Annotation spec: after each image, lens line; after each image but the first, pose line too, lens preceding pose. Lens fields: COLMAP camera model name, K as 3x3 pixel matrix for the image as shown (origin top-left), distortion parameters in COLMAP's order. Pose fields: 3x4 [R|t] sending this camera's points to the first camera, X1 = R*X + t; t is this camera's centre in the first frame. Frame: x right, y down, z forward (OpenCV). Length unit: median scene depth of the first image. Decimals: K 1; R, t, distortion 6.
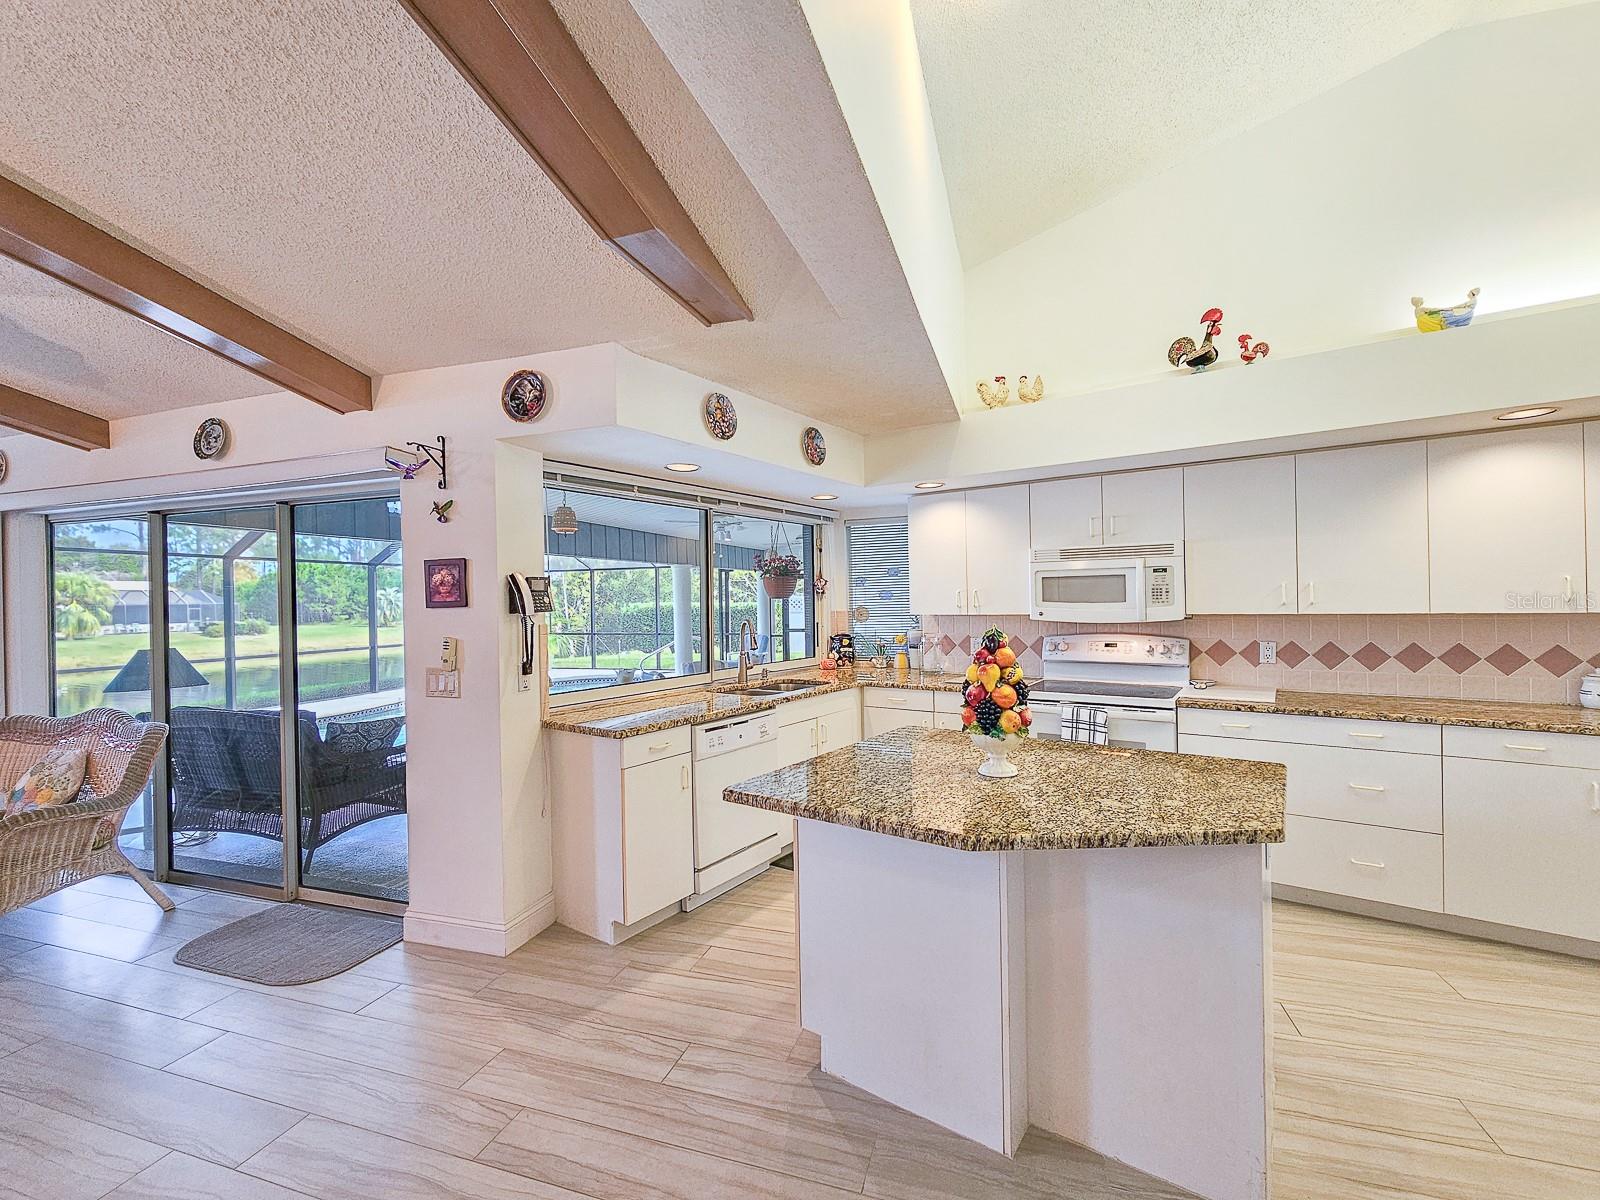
lens RADIAL K [[678.7, 0, 809.1], [0, 678.7, 598.7], [0, 0, 1]] dist [0.002560, -0.001227]
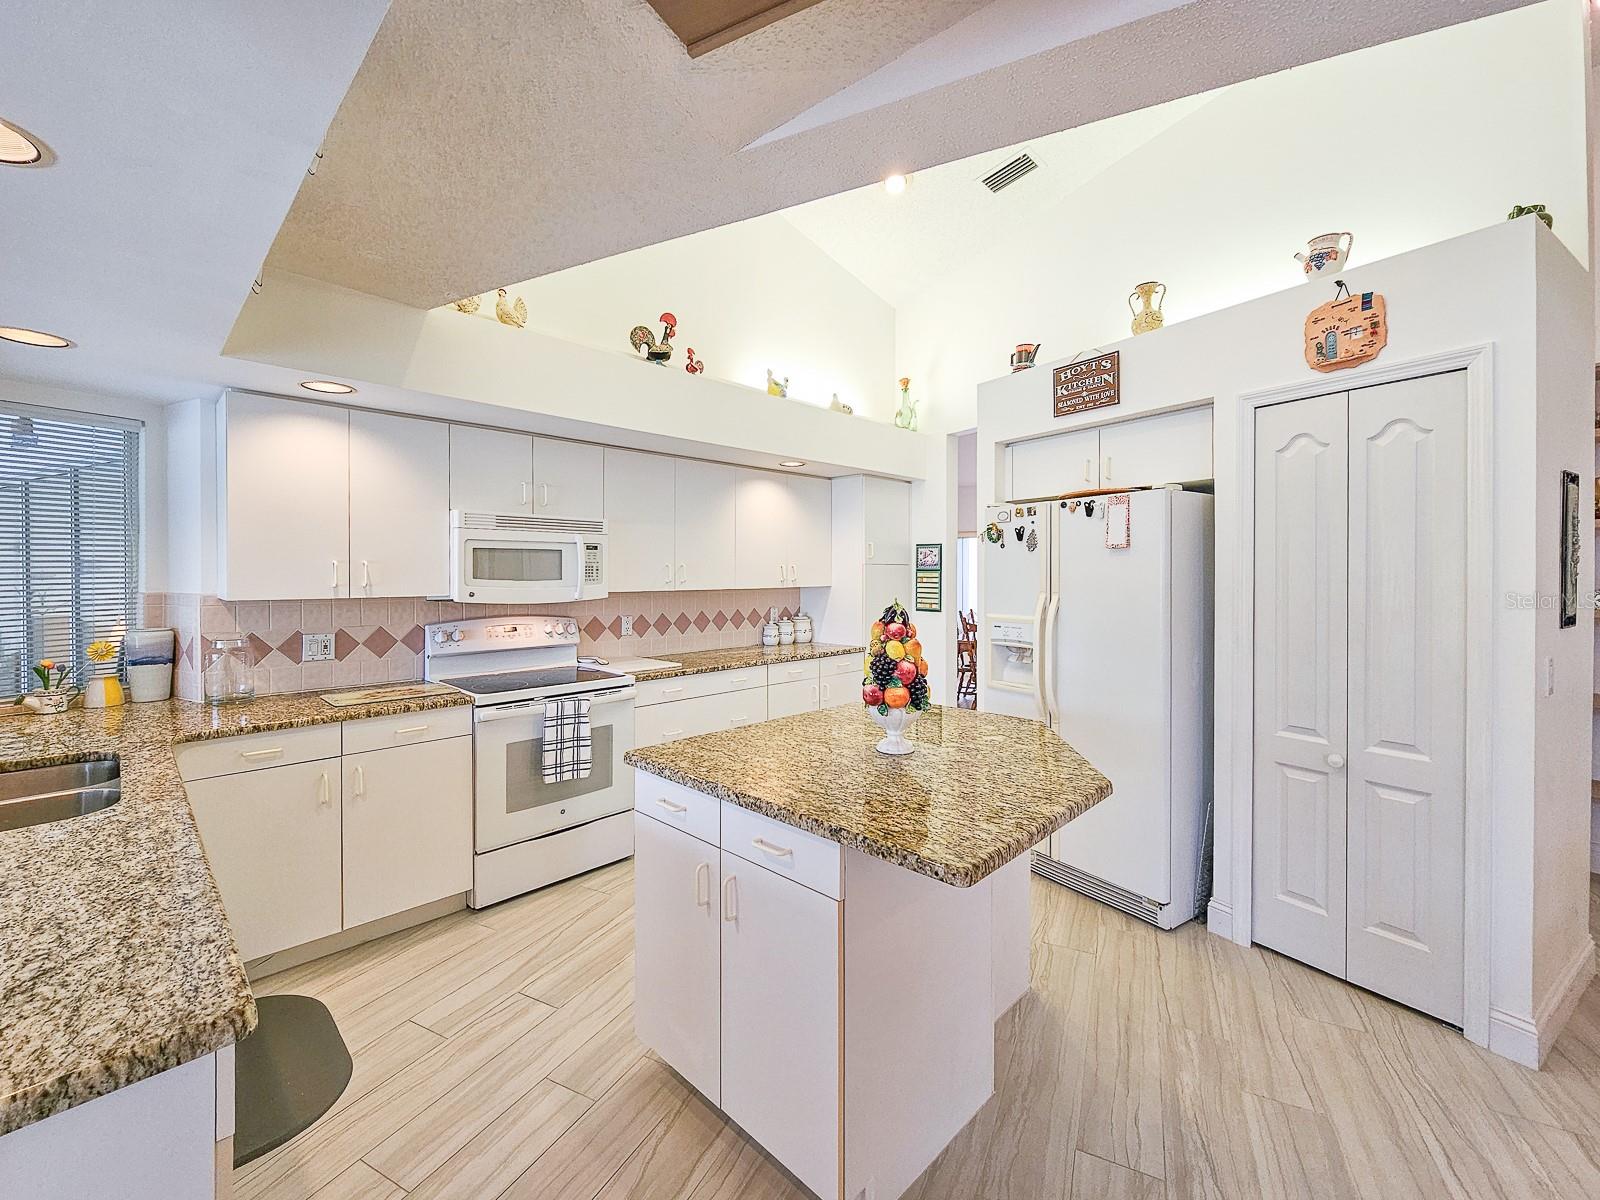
lens RADIAL K [[678.7, 0, 798.2], [0, 678.7, 580.4], [0, 0, 1]] dist [0.002560, -0.001227]
pose [[0.173131, 0.010630, 0.984842, -0.426701], [-0.002861, 0.999943, -0.010291, 0.015628], [-0.984895, -0.001036, 0.173151, 0.577821]]
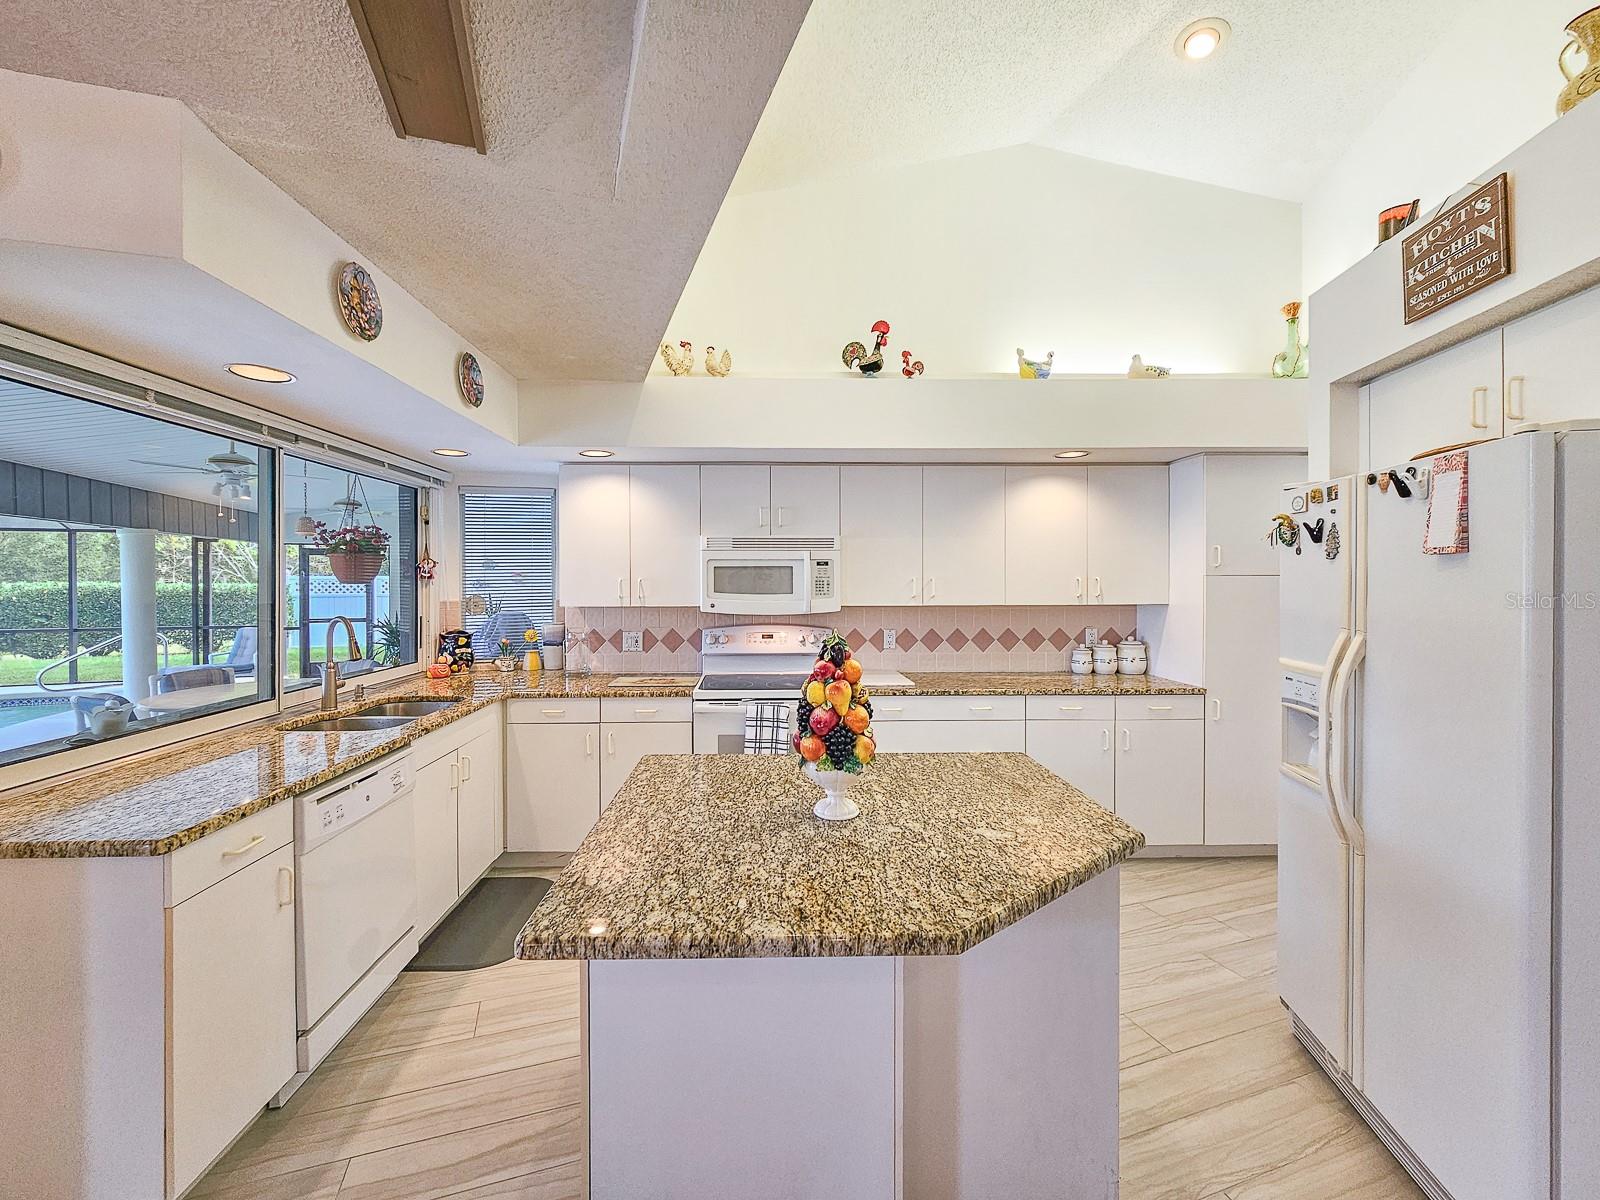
lens RADIAL K [[678.7, 0, 779.0], [0, 678.7, 583.5], [0, 0, 1]] dist [0.002560, -0.001227]
pose [[0.820504, 0.014075, 0.571467, -0.135521], [-0.014918, 0.999884, -0.003207, -0.007718], [-0.571446, -0.005894, 0.820619, 0.205181]]
